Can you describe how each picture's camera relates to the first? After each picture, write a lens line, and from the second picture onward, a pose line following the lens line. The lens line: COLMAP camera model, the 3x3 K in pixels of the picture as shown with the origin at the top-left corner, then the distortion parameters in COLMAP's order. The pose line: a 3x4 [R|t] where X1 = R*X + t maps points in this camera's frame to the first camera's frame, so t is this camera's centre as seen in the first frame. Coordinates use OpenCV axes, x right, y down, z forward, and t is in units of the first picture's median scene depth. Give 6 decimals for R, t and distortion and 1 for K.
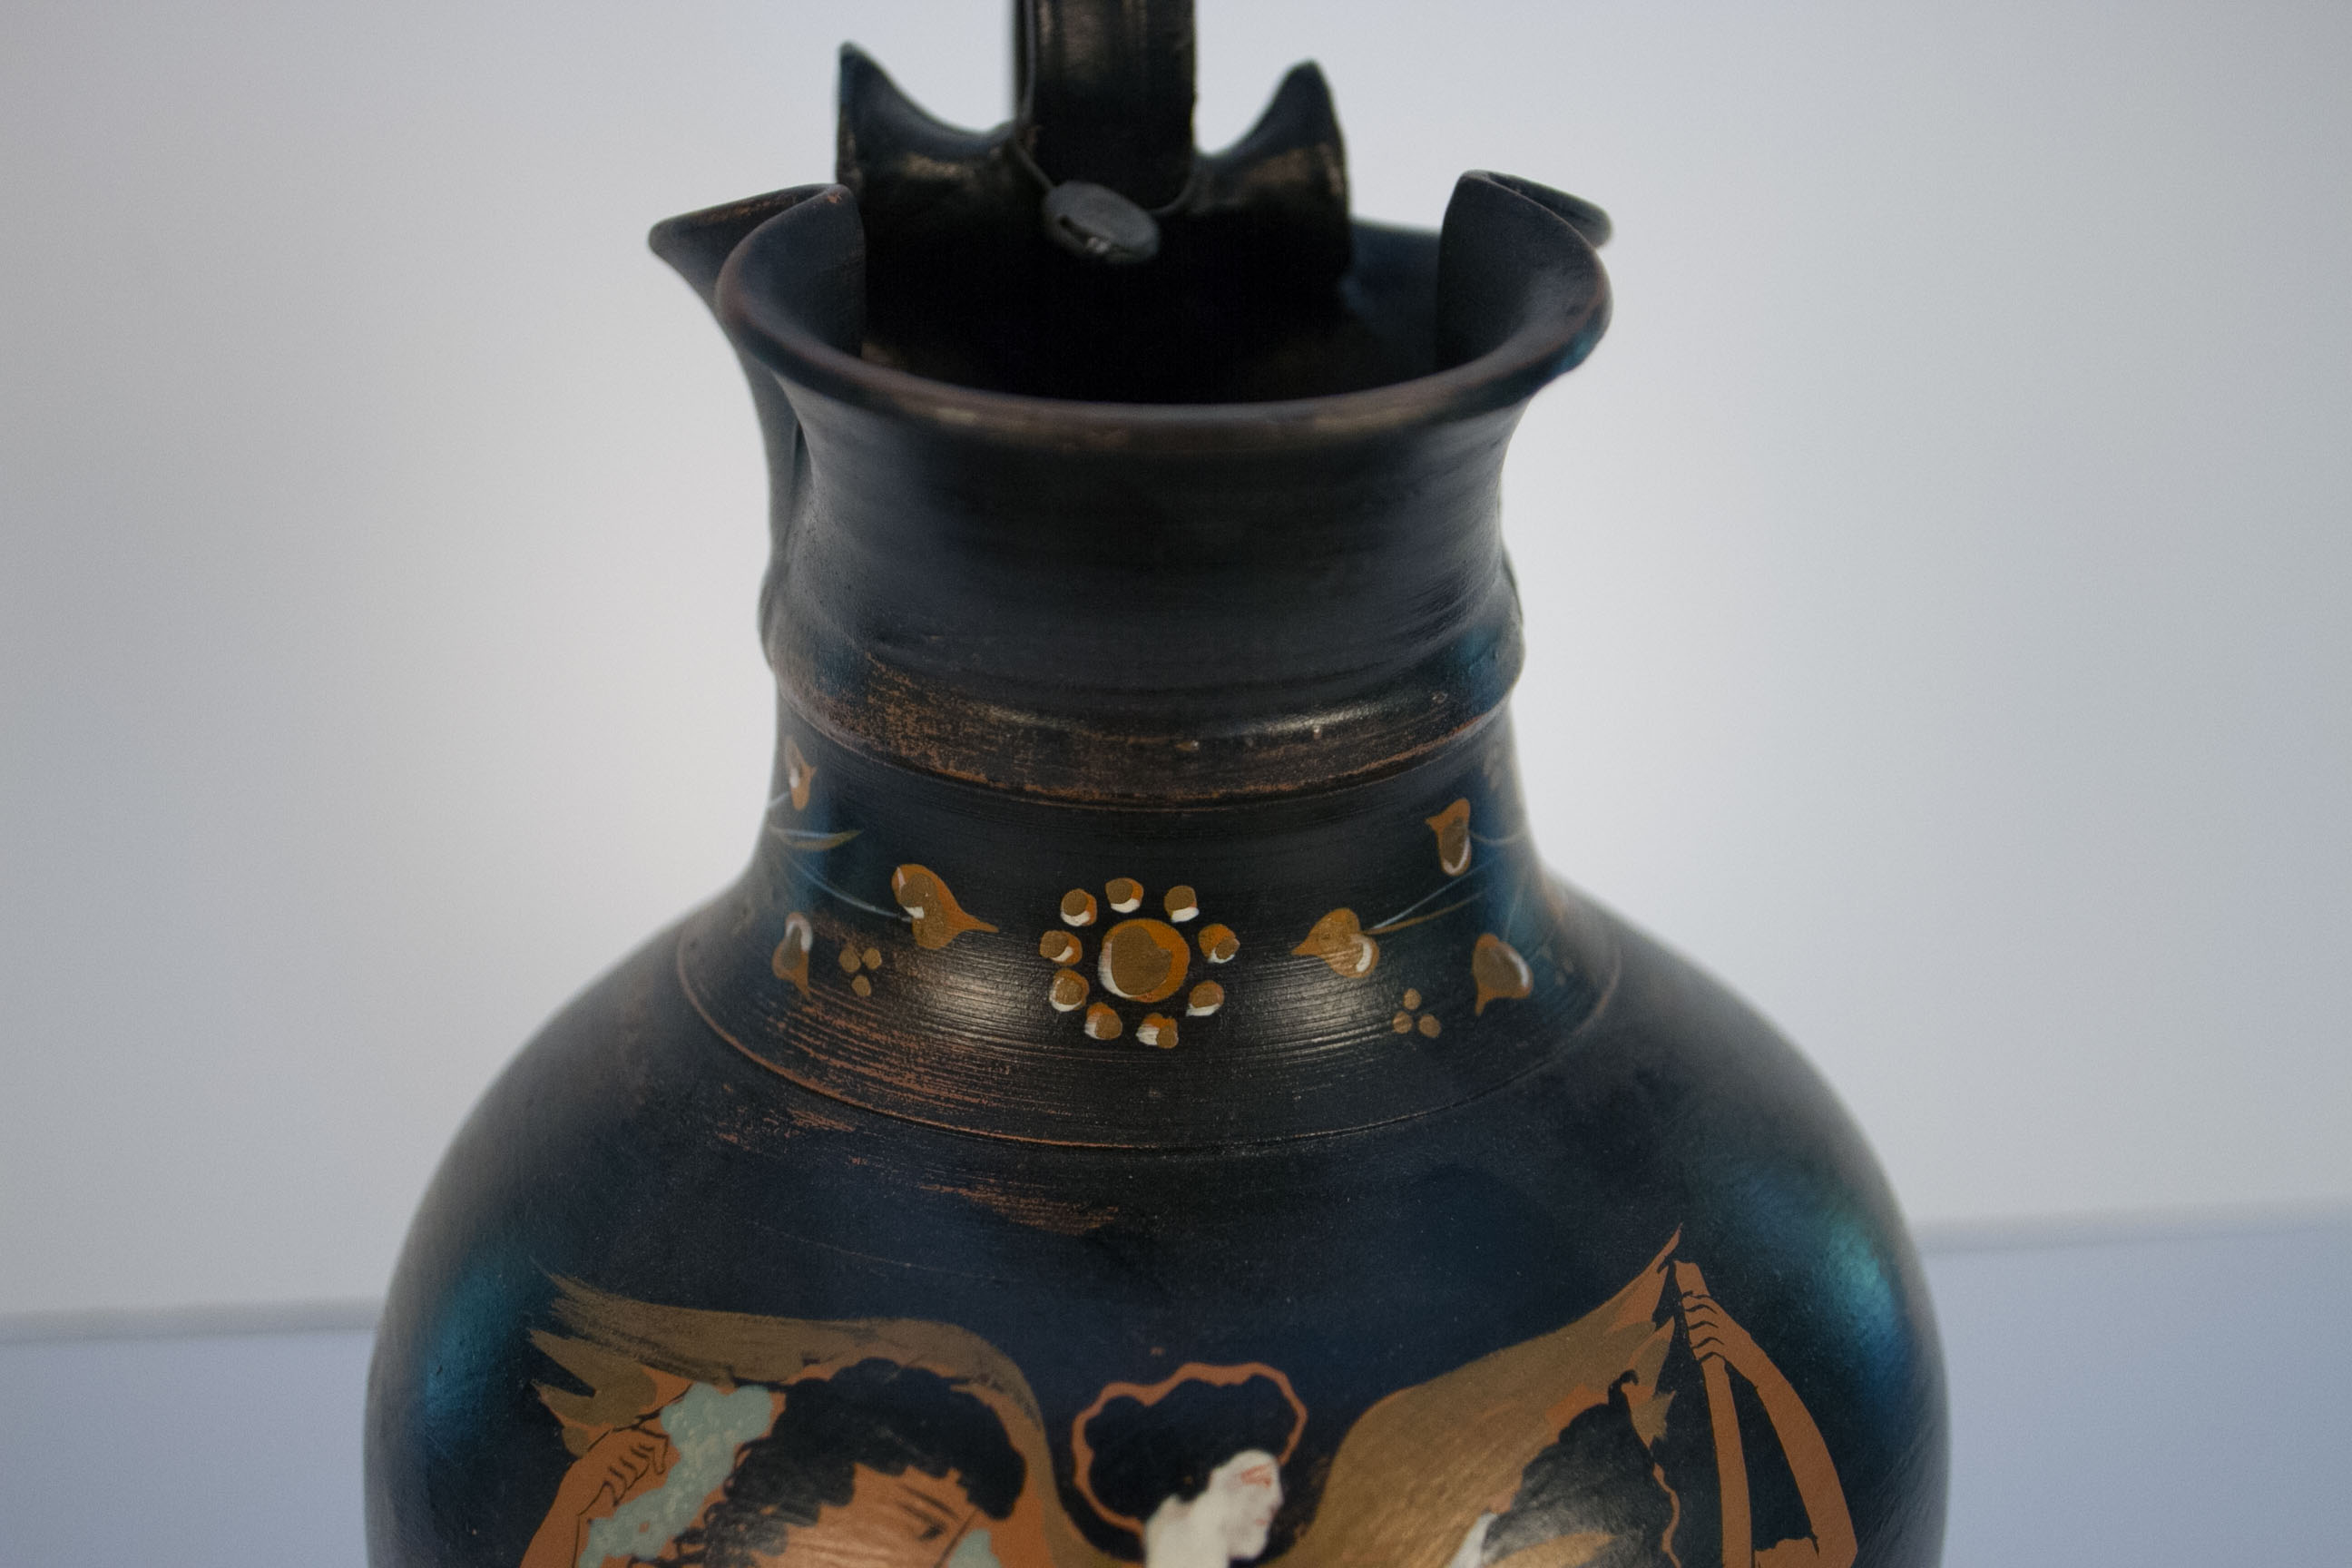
lens RADIAL K [[2276.3, 0, 1176.0], [0, 2276.3, 784.0], [0, 0, 1]] dist [-0.053011, 0.003143]
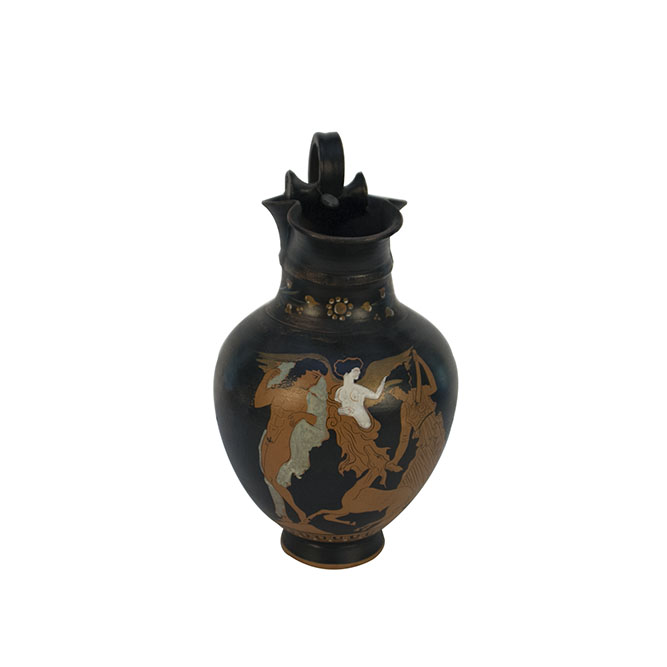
lens RADIAL K [[976.0, 0, 333.5], [0, 976.0, 333.5], [0, 0, 1]] dist [0.002710, -0.006812]
pose [[0.998311, 0.002713, 0.058035, -0.227083], [-0.003616, 0.999874, 0.015458, 0.113761], [-0.057986, -0.015642, 0.998195, -2.222992]]
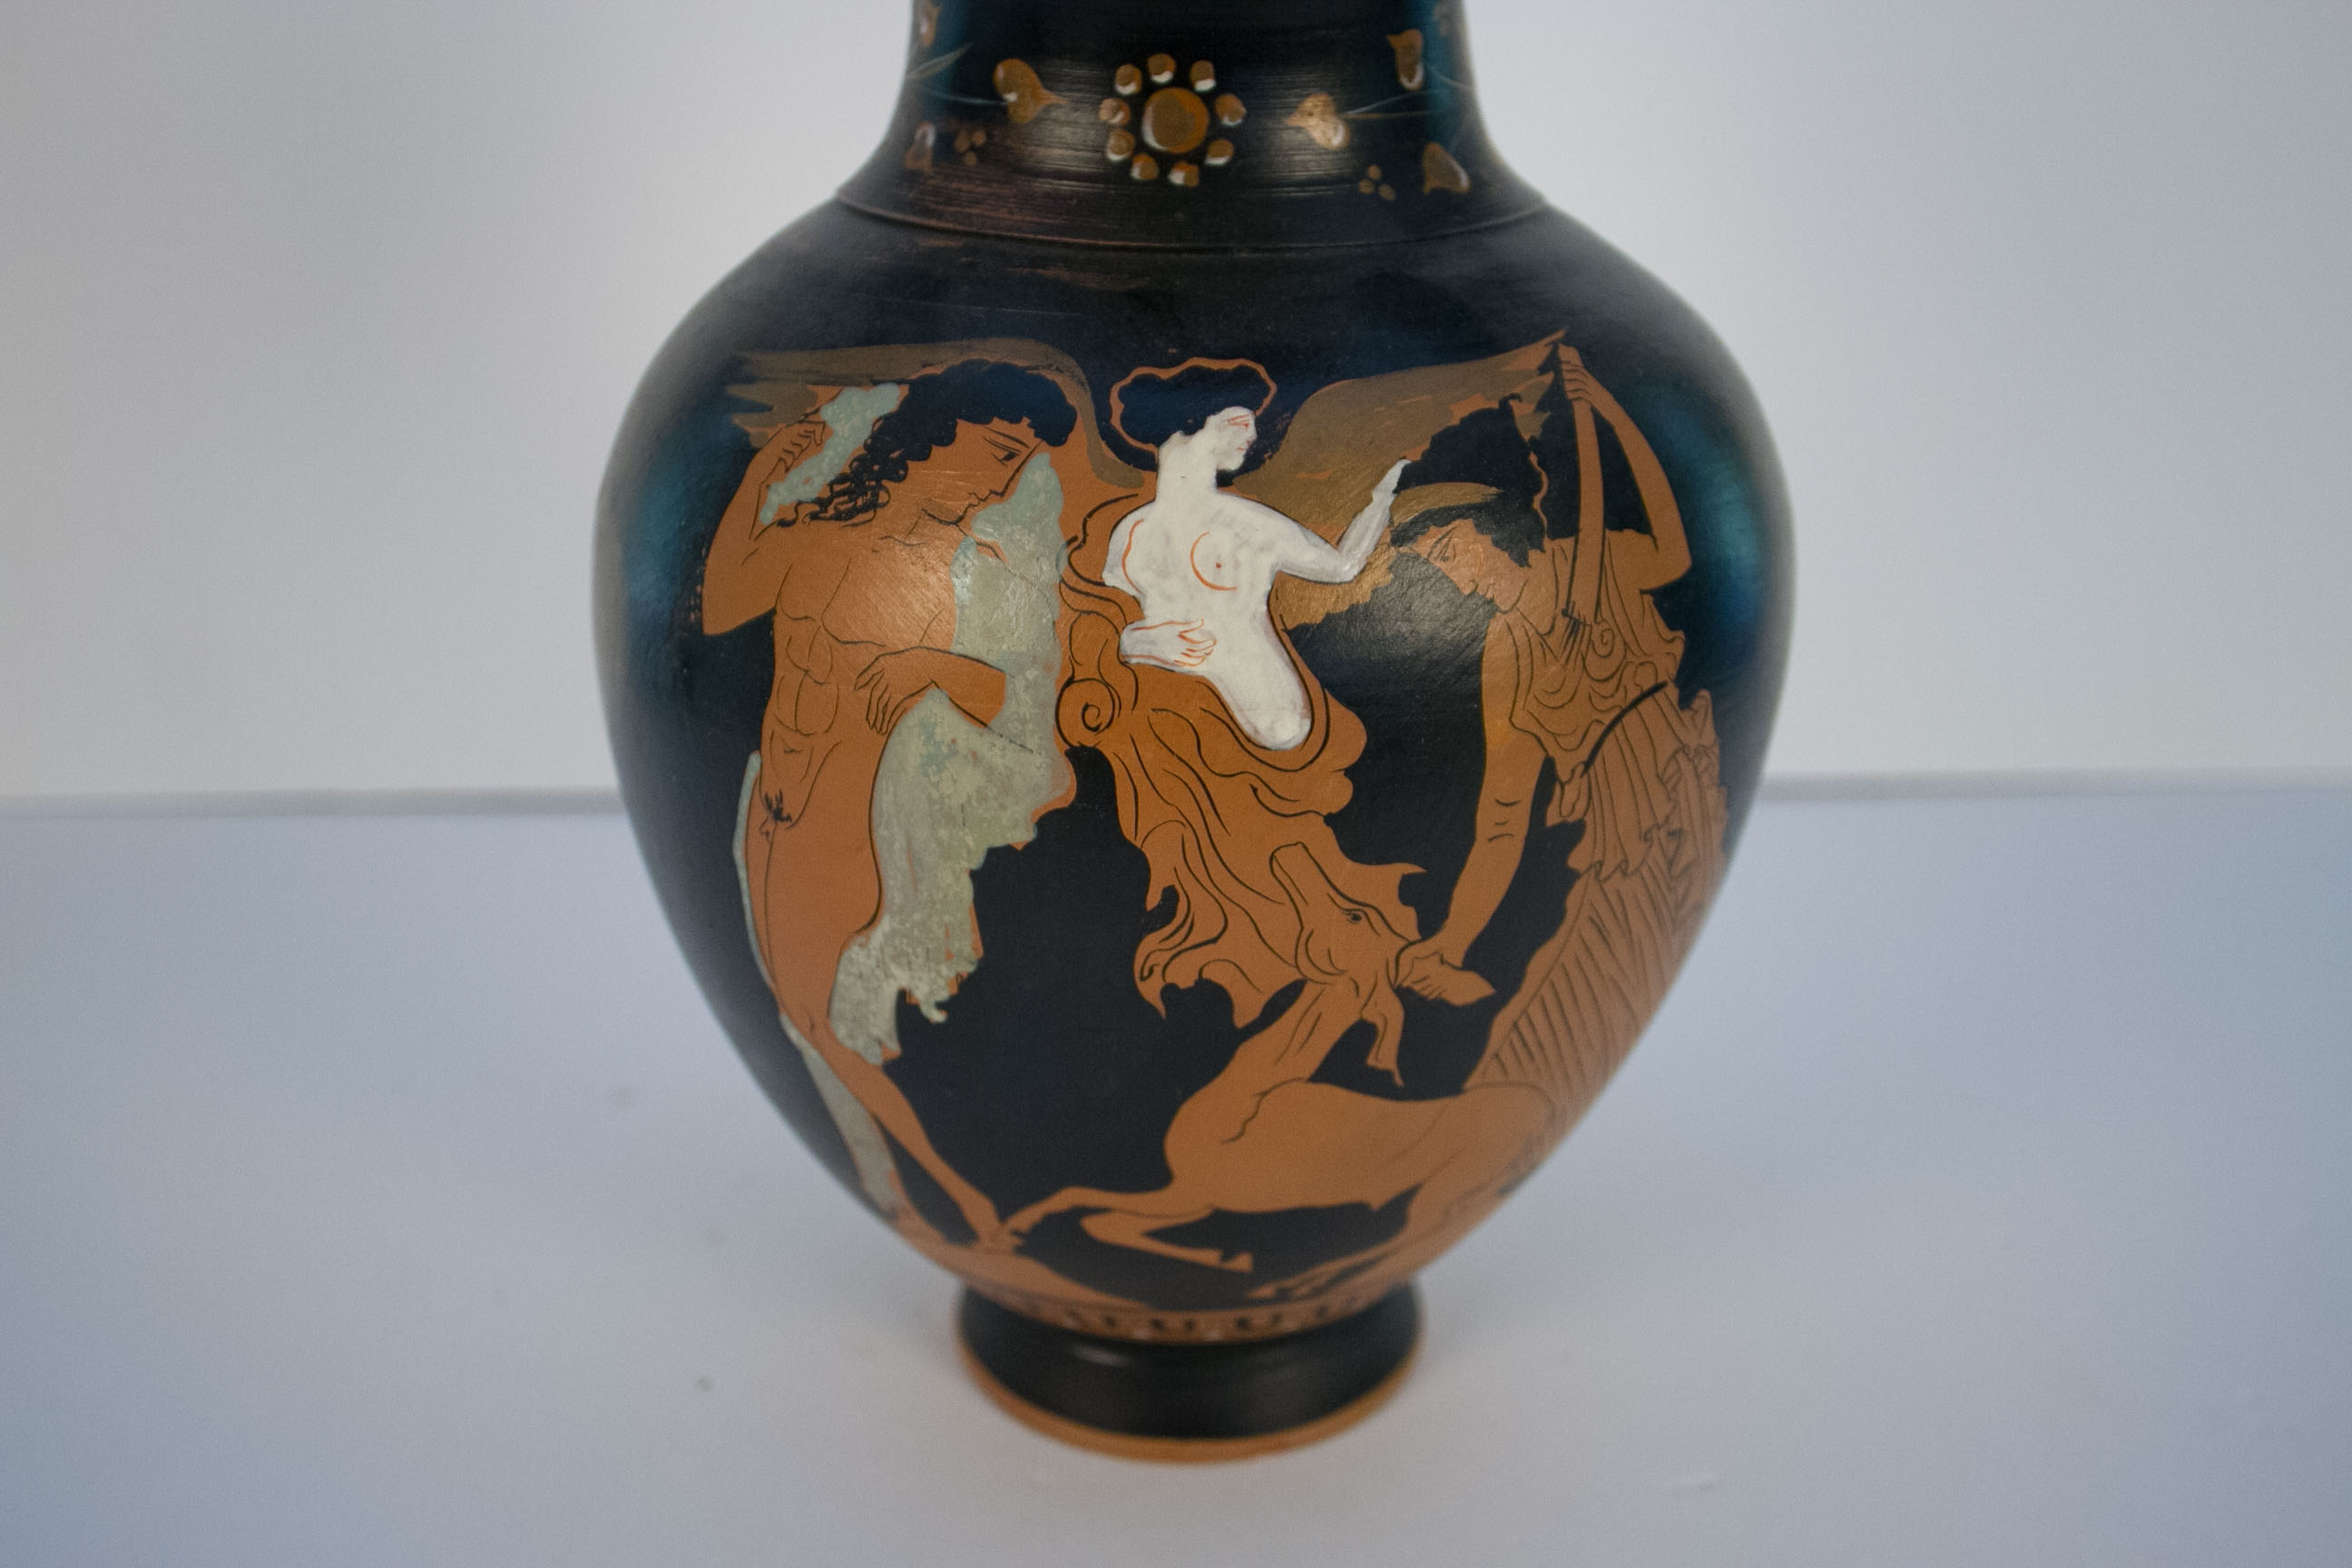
lens RADIAL K [[2276.3, 0, 1176.0], [0, 2276.3, 784.0], [0, 0, 1]] dist [-0.053011, 0.003143]
pose [[0.998409, 0.024130, -0.050966, 0.068328], [-0.022115, 0.998966, 0.039732, 0.438337], [0.051872, -0.038542, 0.997910, -0.393825]]
